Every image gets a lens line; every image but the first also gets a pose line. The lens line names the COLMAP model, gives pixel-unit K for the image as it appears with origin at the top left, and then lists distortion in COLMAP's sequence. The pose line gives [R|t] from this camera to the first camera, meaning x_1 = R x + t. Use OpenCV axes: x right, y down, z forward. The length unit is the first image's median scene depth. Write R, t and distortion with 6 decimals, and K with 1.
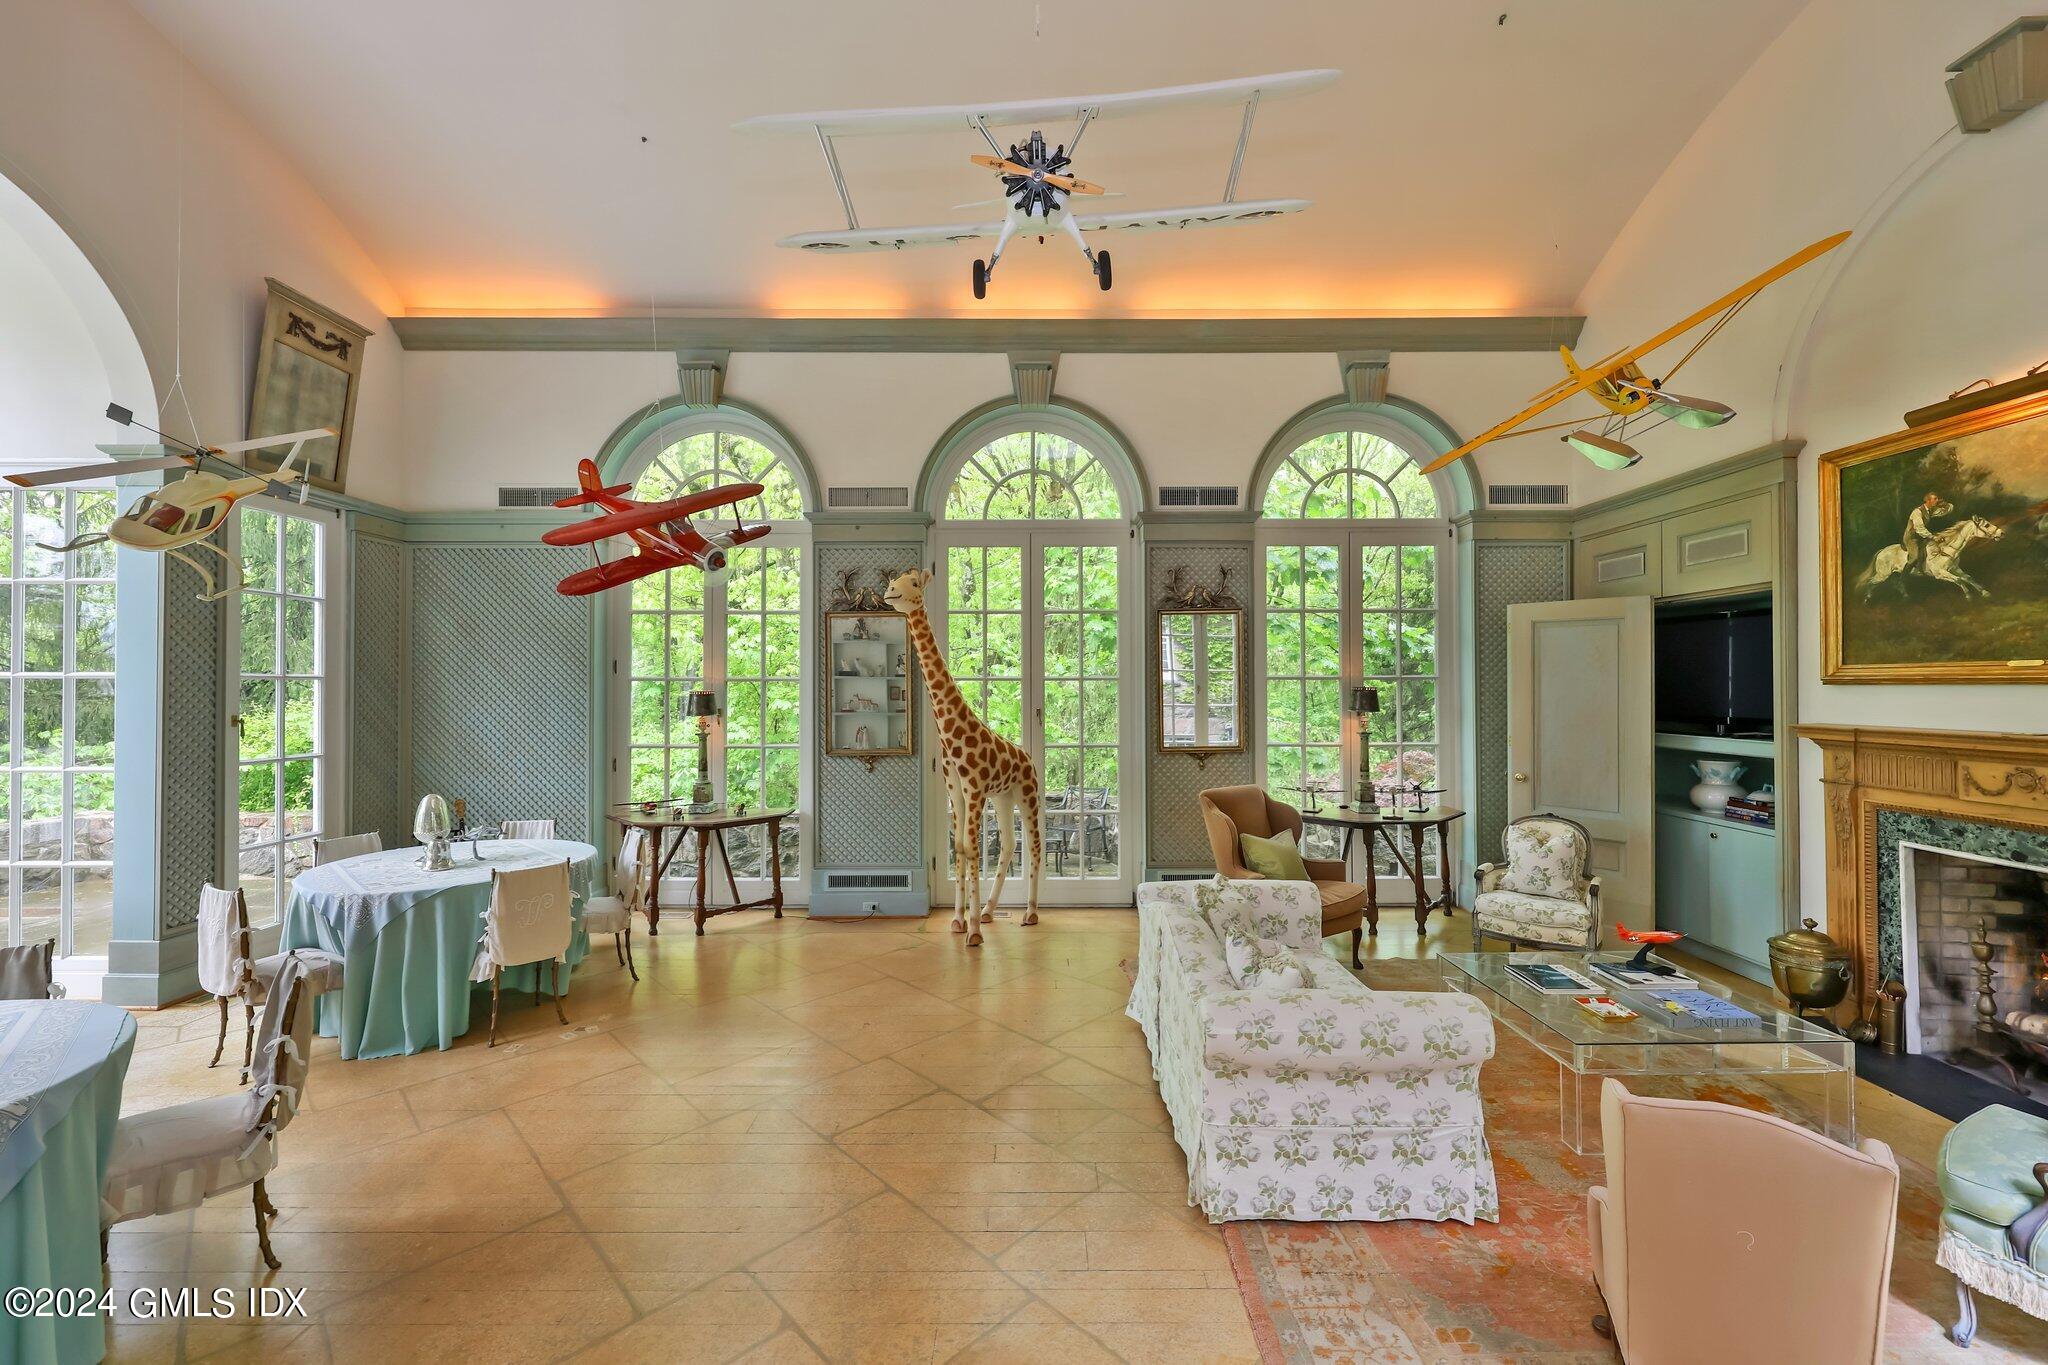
lens RADIAL K [[823.6, 0, 1028.2], [0, 823.6, 680.6], [0, 0, 1]] dist [0.008772, -0.001750]
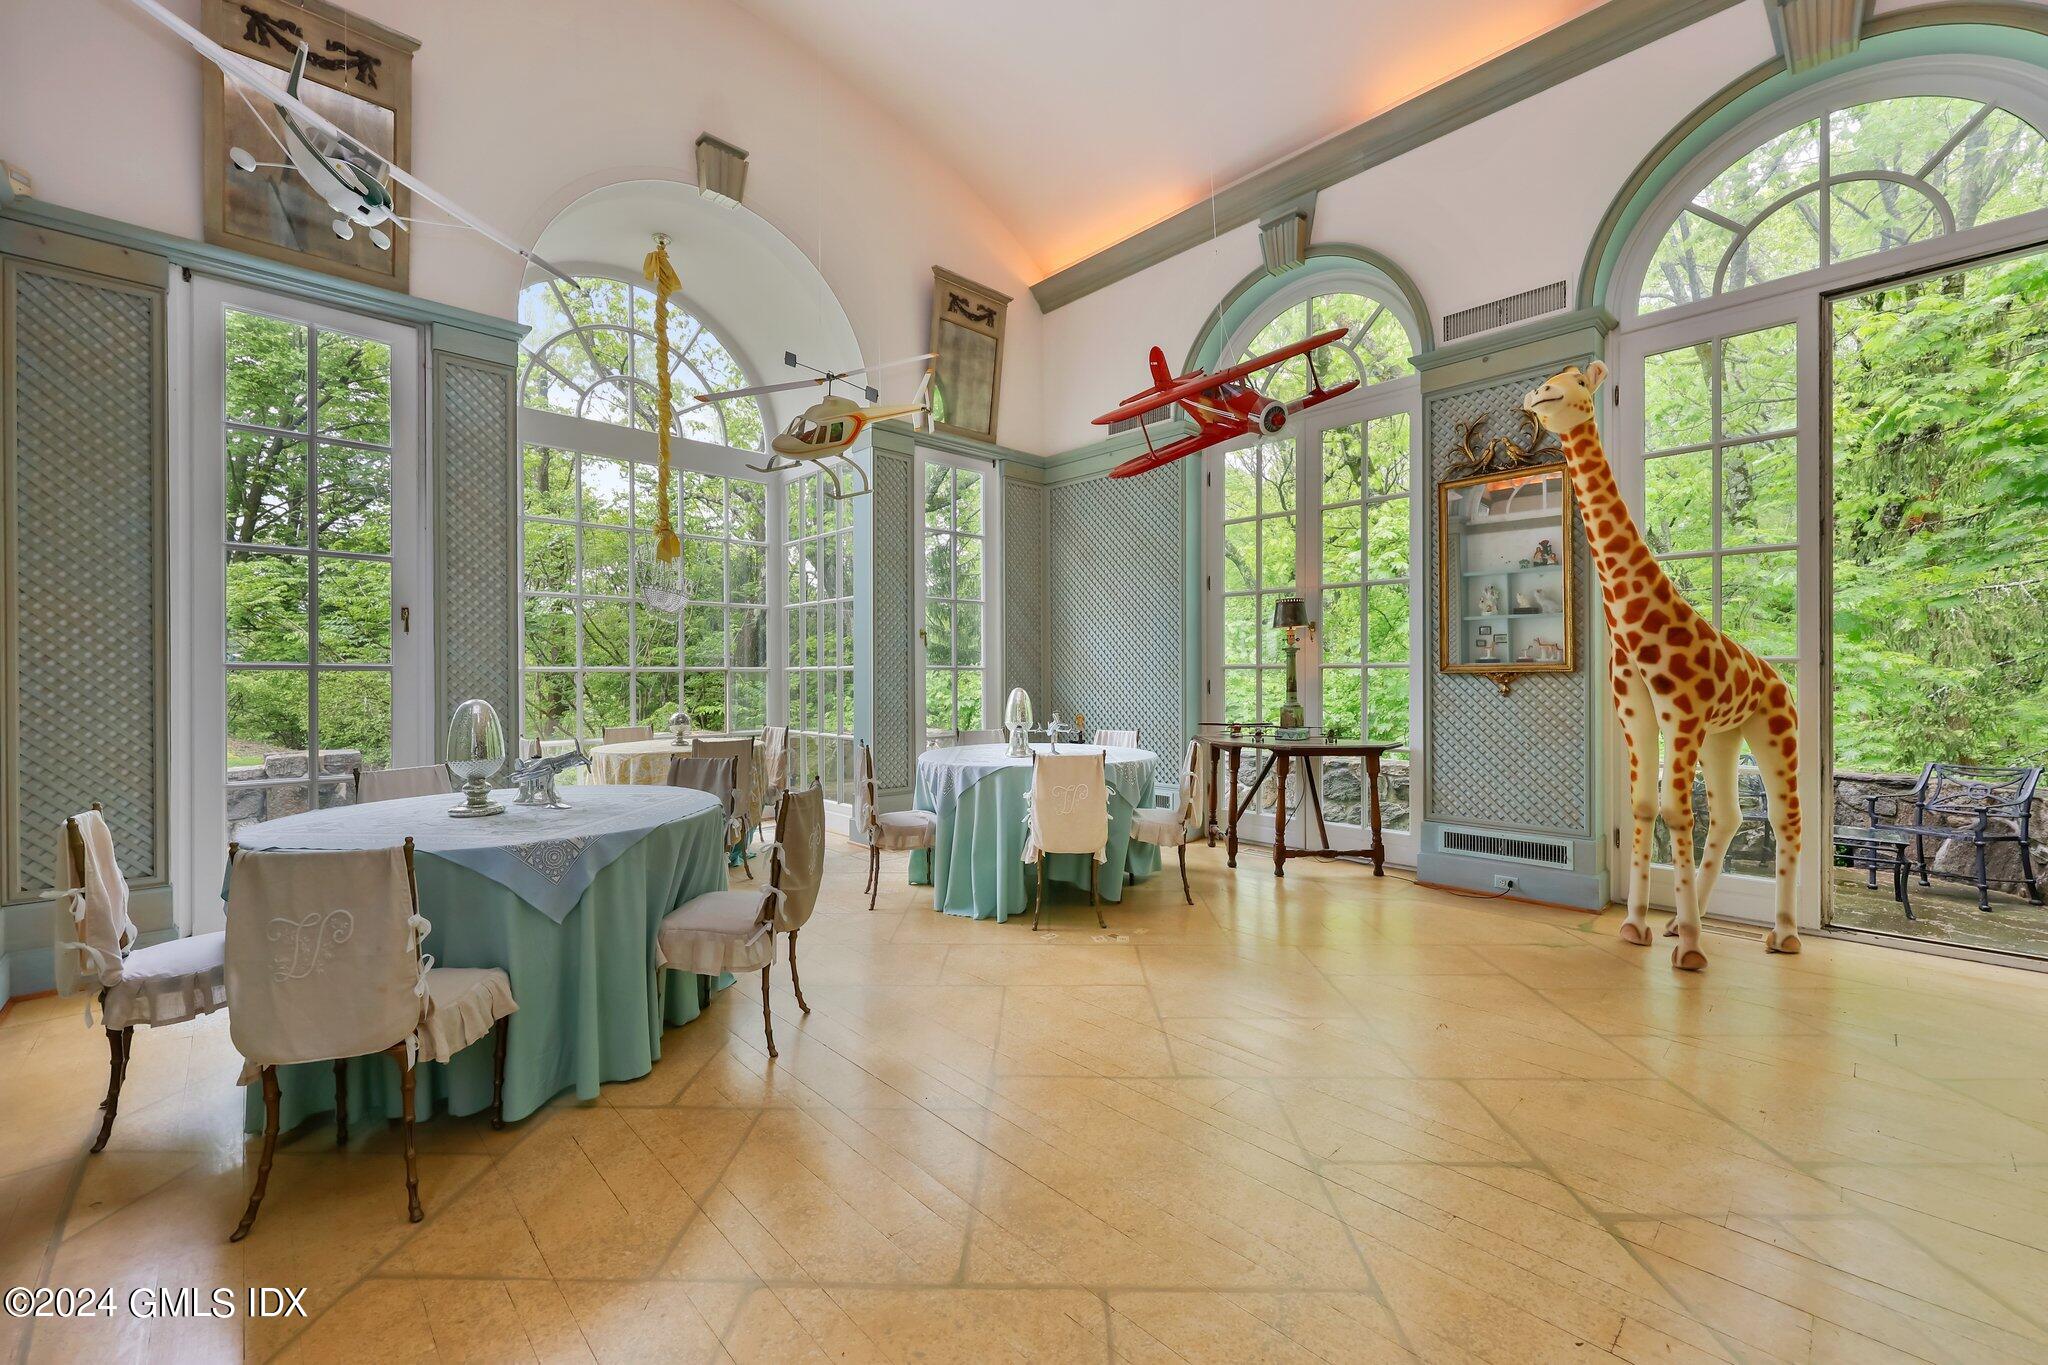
lens RADIAL K [[823.6, 0, 1026.5], [0, 823.6, 673.6], [0, 0, 1]] dist [0.008772, -0.001750]
pose [[0.694638, -0.005355, -0.719340, 0.036112], [0.009534, 0.999953, 0.001763, 0.091150], [0.719297, -0.008082, 0.694656, 0.212031]]
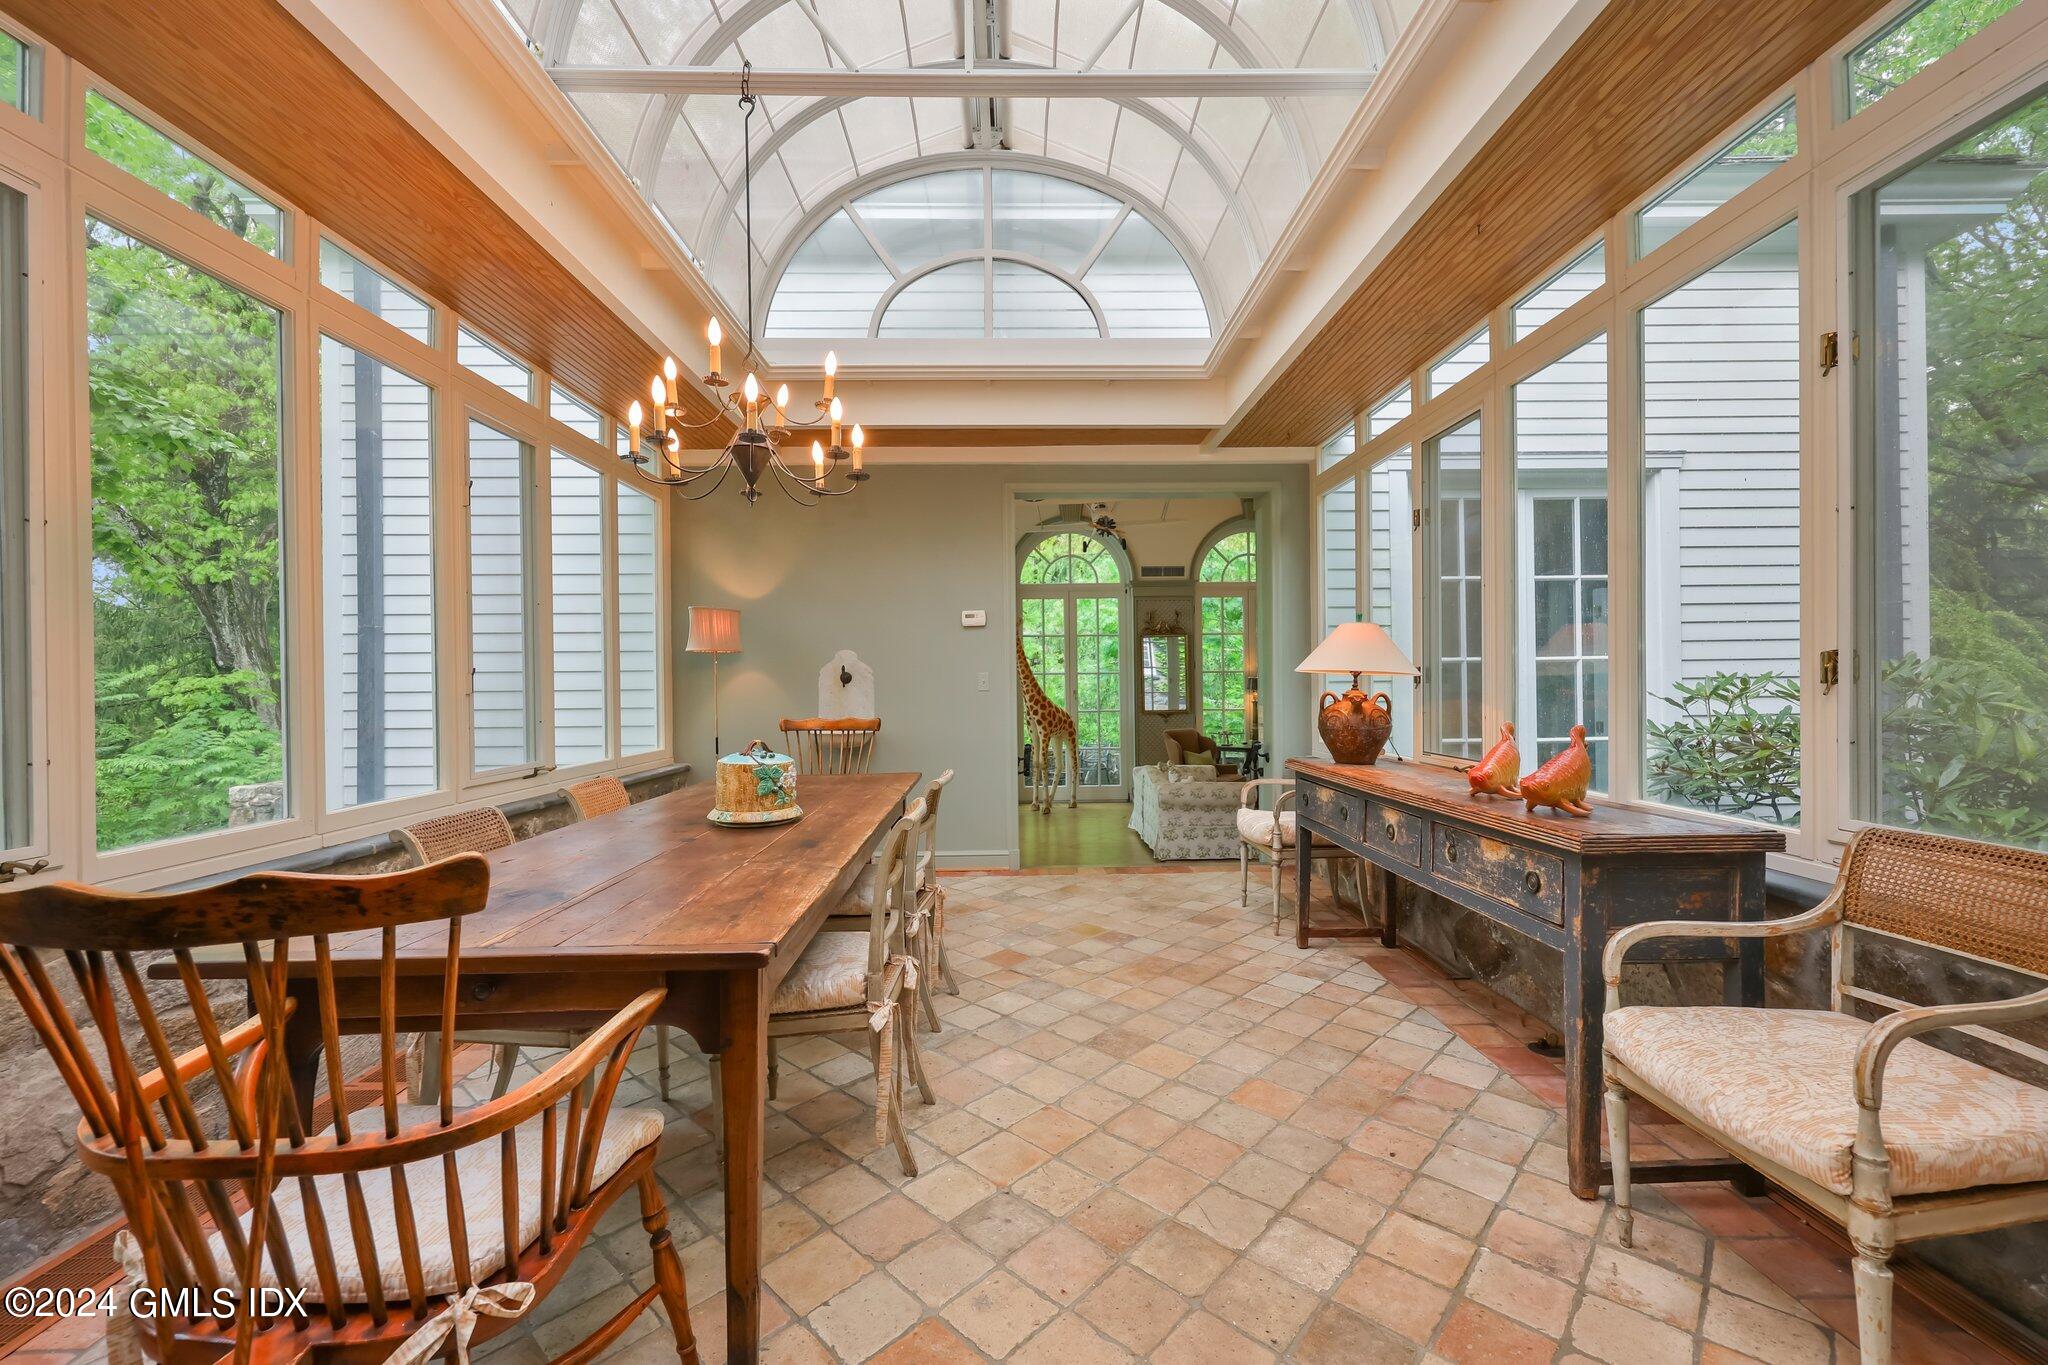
lens RADIAL K [[823.6, 0, 1028.0], [0, 823.6, 685.9], [0, 0, 1]] dist [0.008772, -0.001750]
pose [[0.999773, -0.010472, 0.018533, -0.131829], [0.010294, 0.999900, 0.009669, 0.006888], [-0.018632, -0.009476, 0.999781, -0.841532]]
